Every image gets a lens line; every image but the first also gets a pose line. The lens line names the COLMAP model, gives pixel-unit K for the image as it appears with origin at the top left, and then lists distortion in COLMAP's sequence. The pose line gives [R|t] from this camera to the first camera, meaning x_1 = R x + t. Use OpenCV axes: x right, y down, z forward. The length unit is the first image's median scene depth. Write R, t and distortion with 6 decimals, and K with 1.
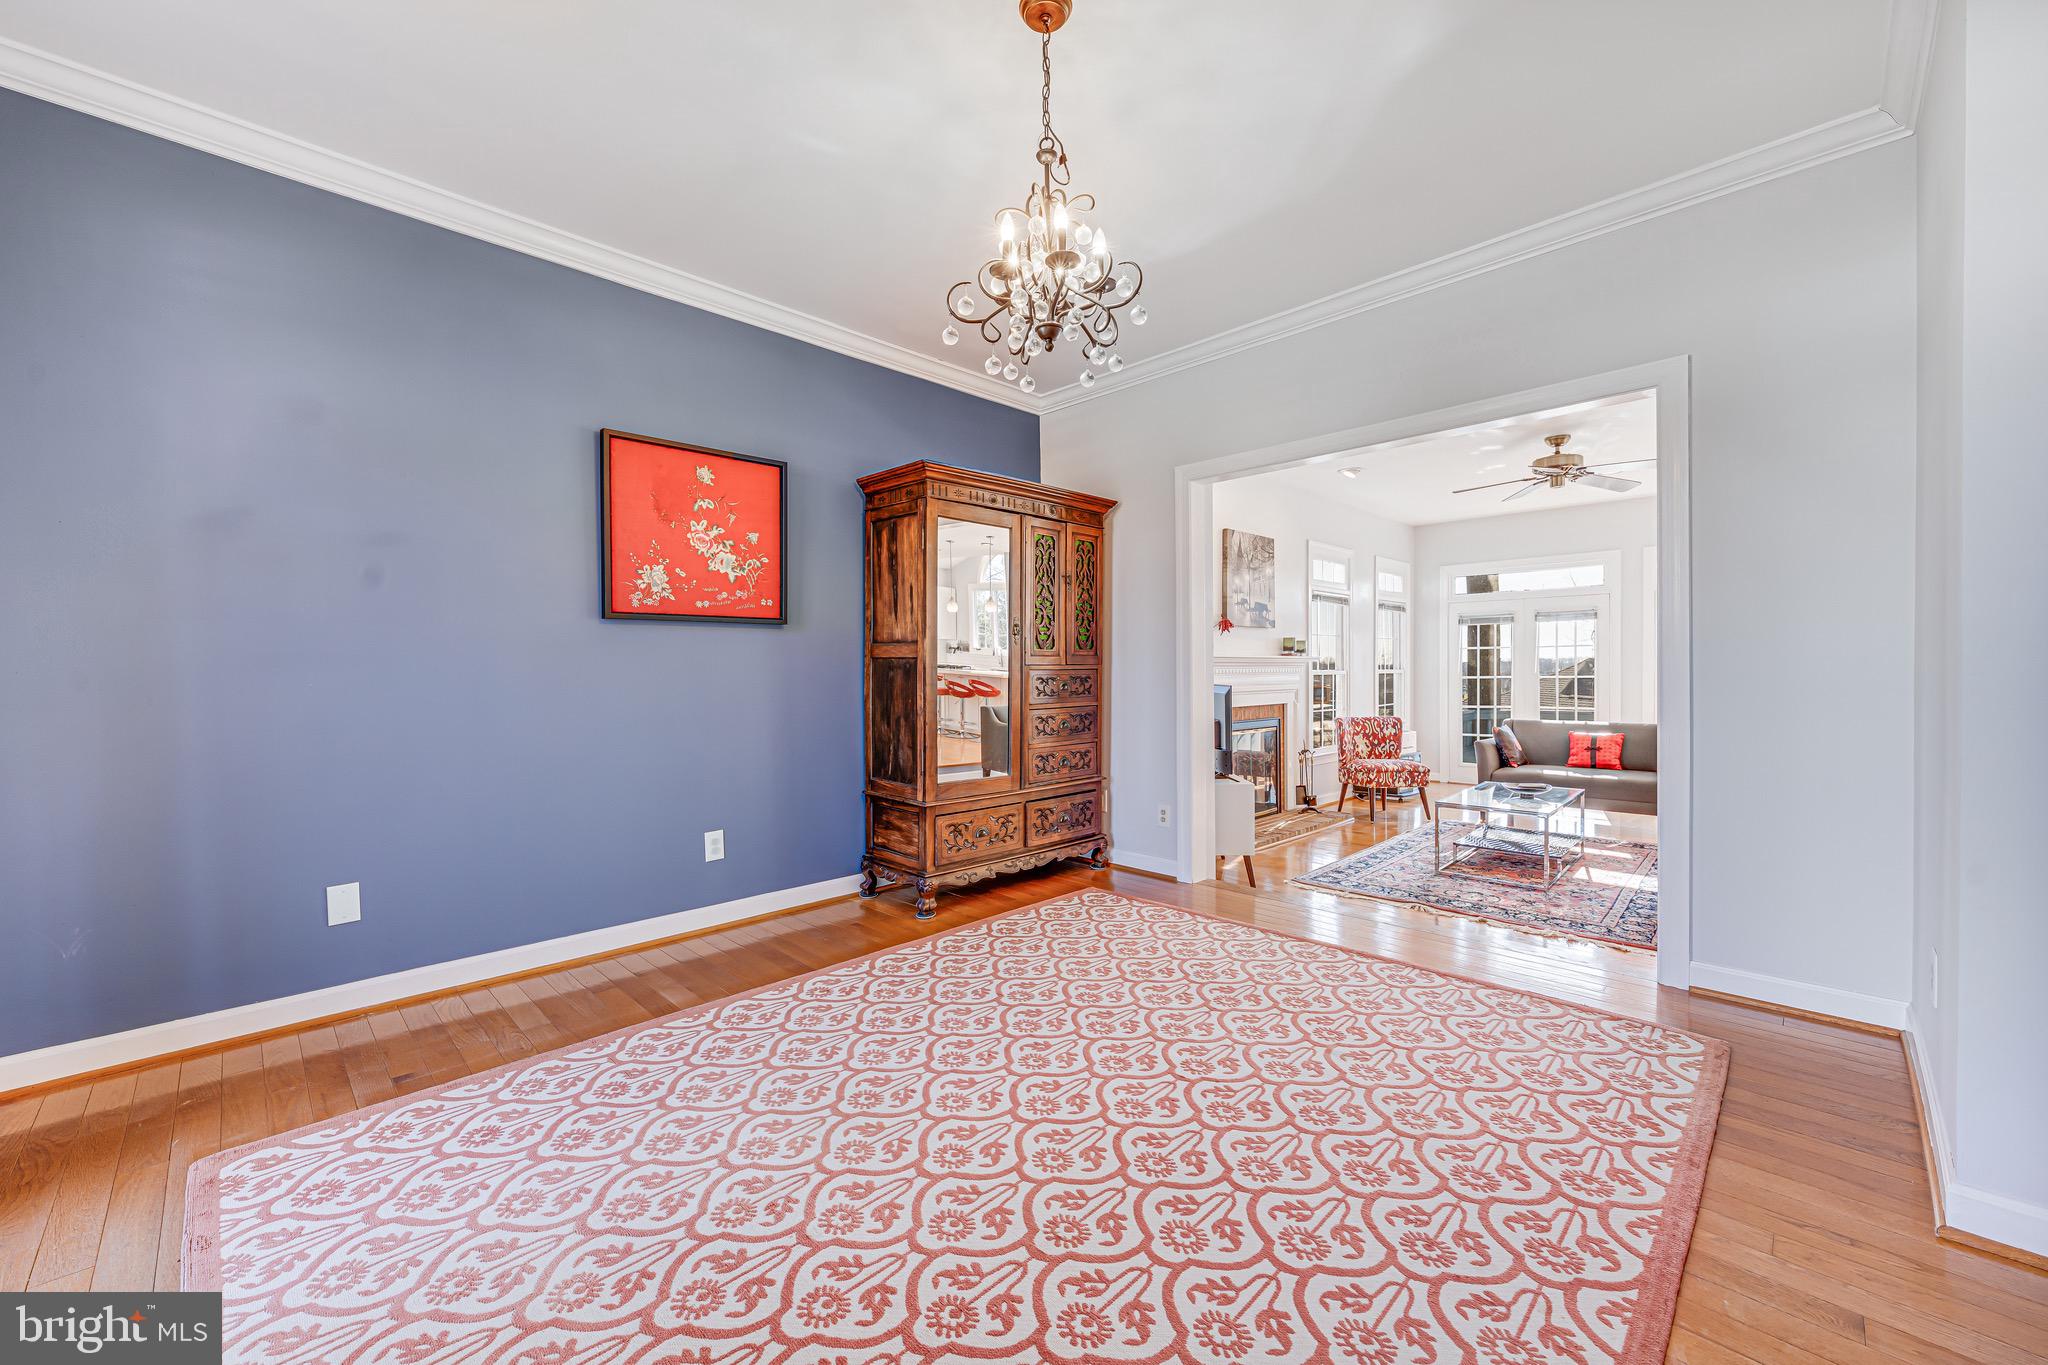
lens RADIAL K [[794.6, 0, 1031.1], [0, 794.6, 679.5], [0, 0, 1]] dist [-0.005383, 0.000792]
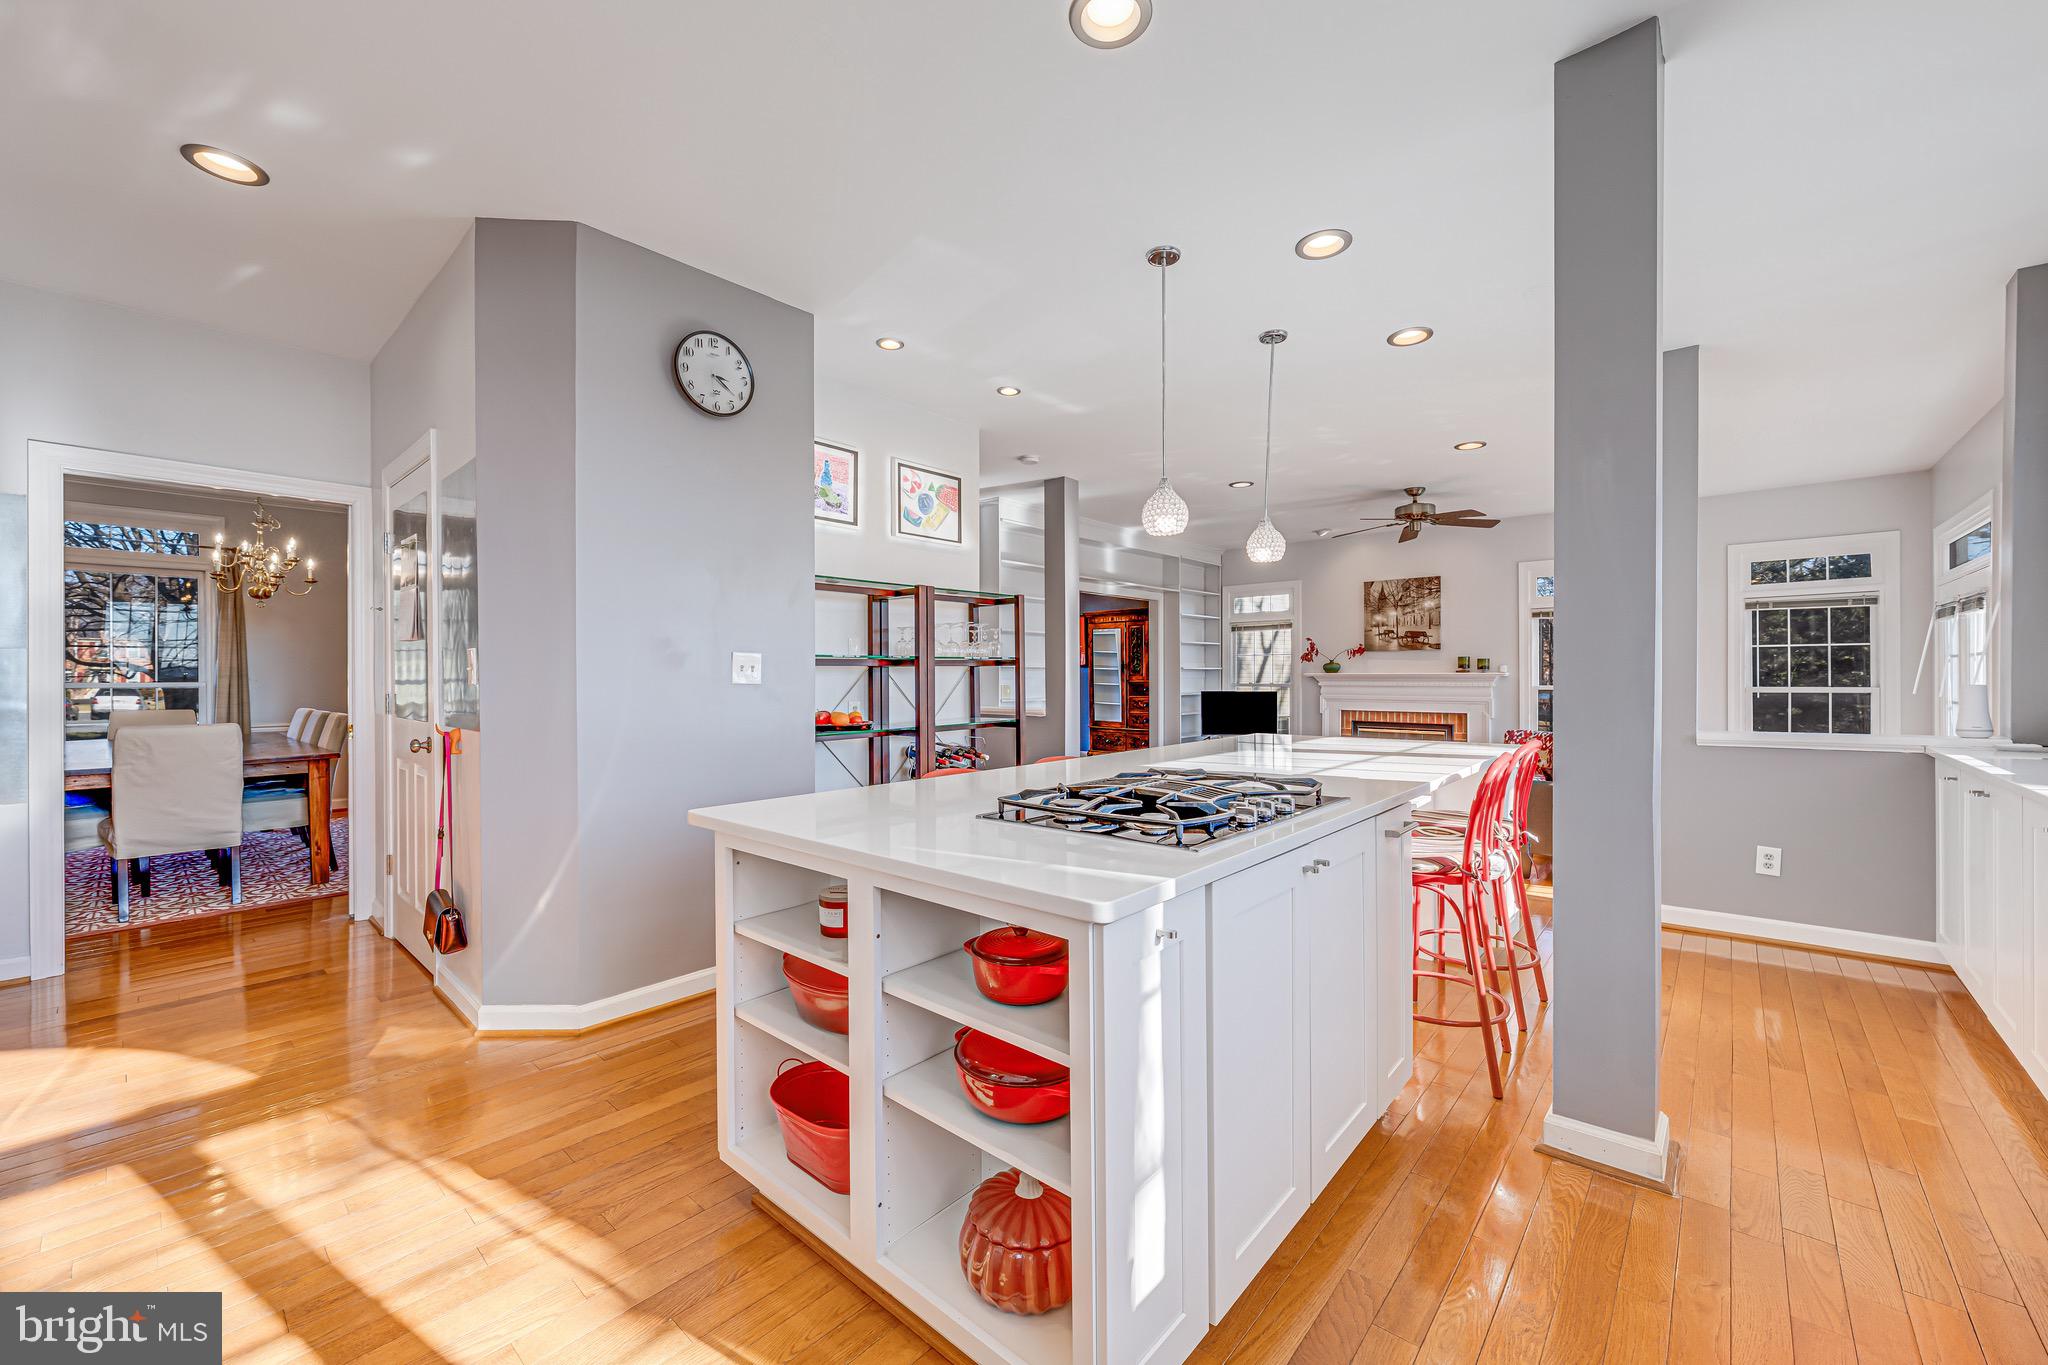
lens RADIAL K [[794.6, 0, 1015.0], [0, 794.6, 675.7], [0, 0, 1]] dist [-0.005383, 0.000792]
pose [[0.080716, 0.015027, -0.996624, 1.497406], [-0.003599, 0.999884, 0.014785, -0.042000], [0.996731, 0.002393, 0.080761, 0.263902]]
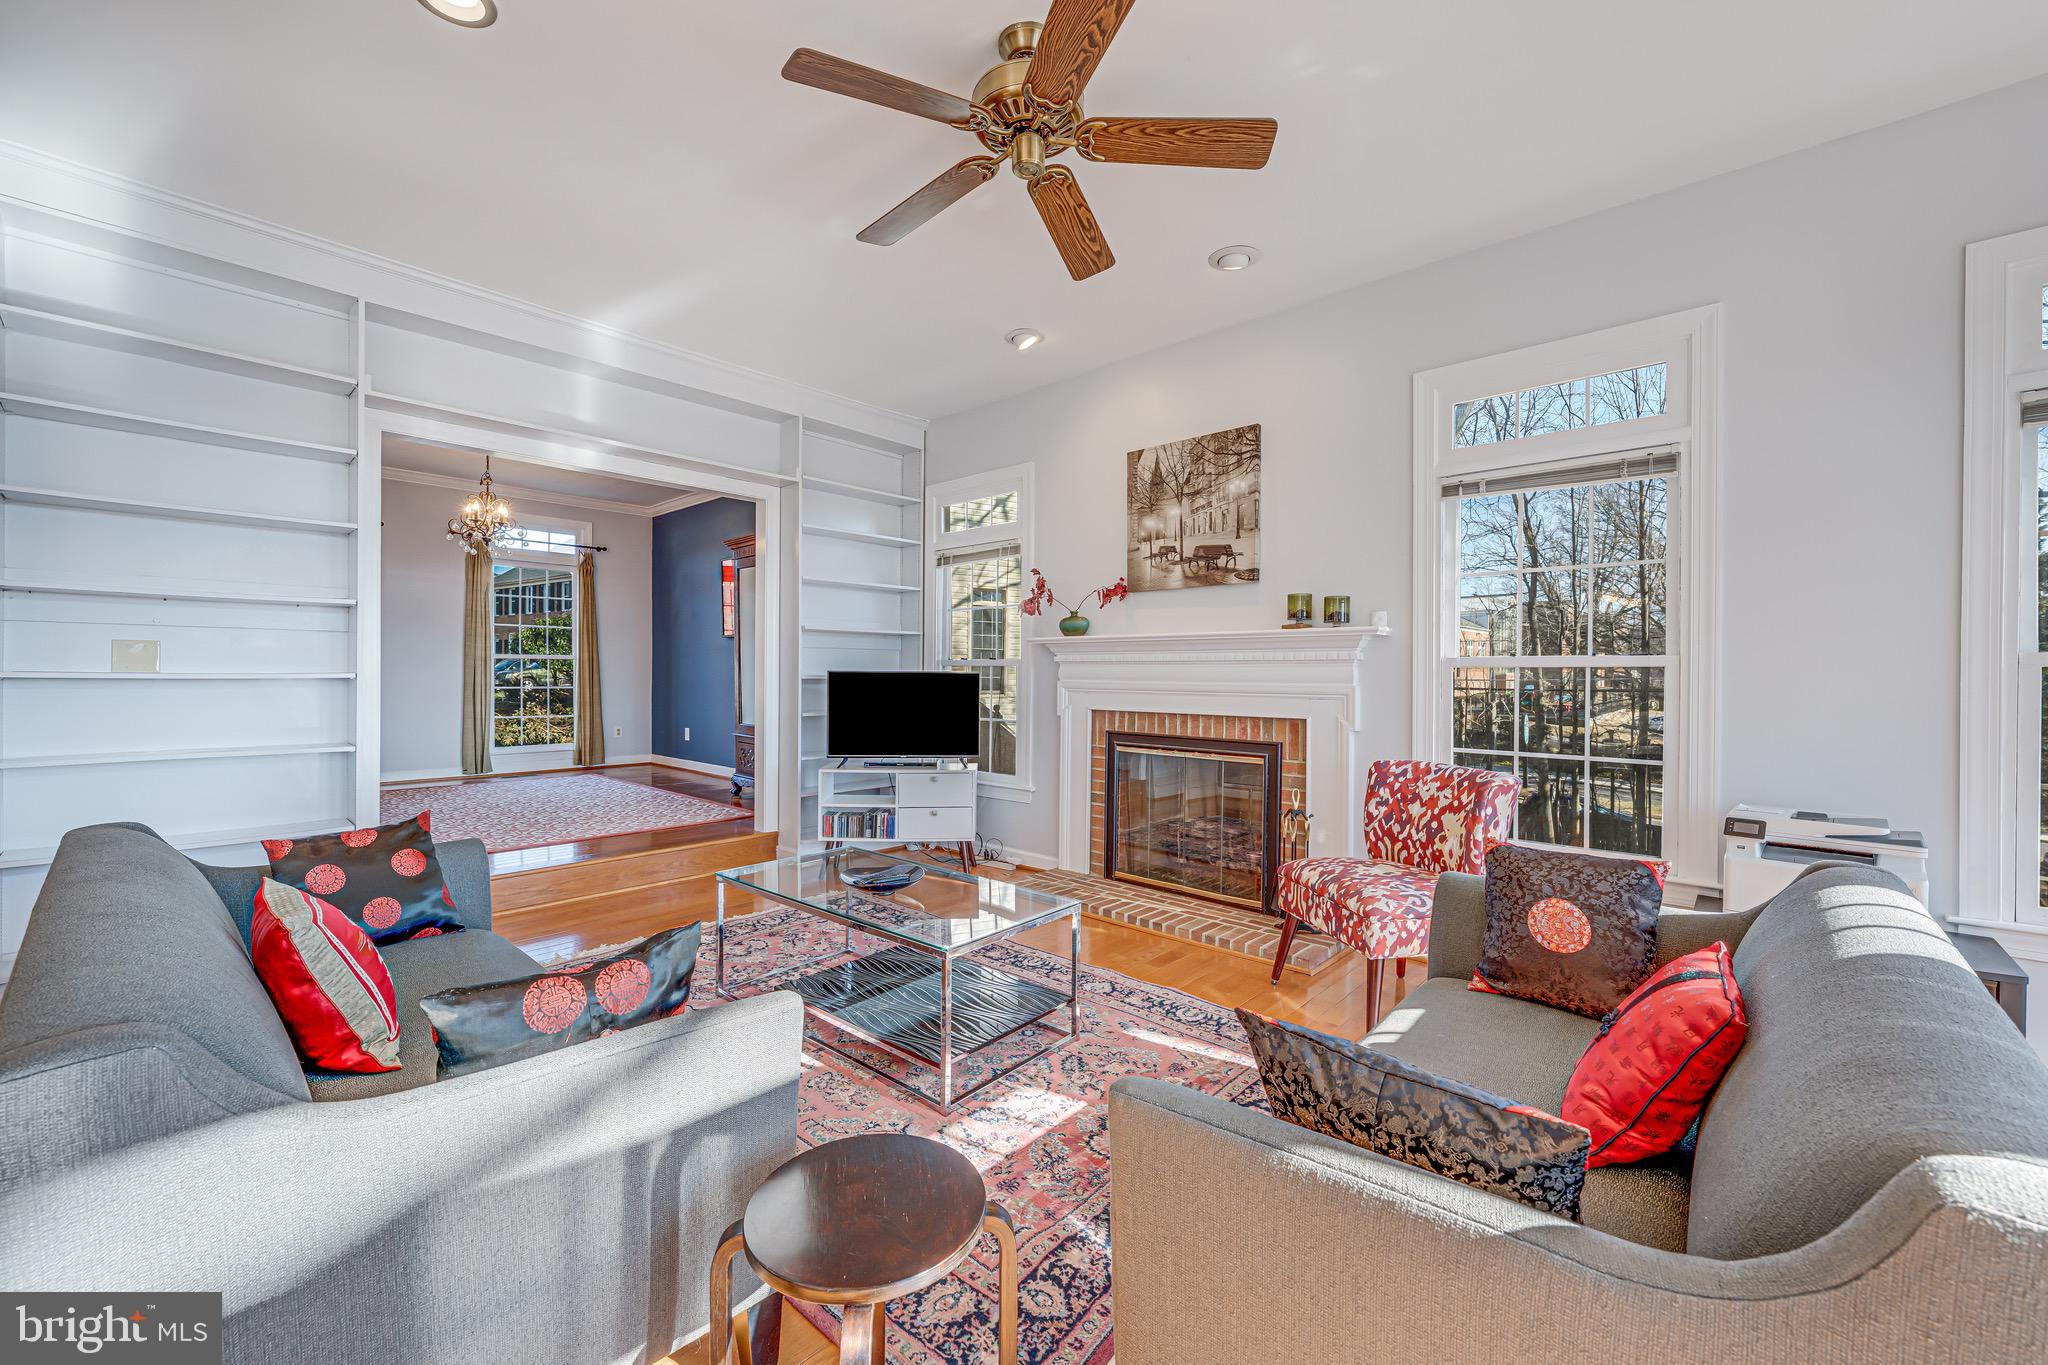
lens RADIAL K [[794.6, 0, 1019.3], [0, 794.6, 671.0], [0, 0, 1]] dist [-0.005383, 0.000792]
pose [[0.050437, 0.008600, -0.998690, 0.883598], [-0.014840, 0.999859, 0.007860, -0.003668], [0.998617, 0.014424, 0.050557, 0.825408]]
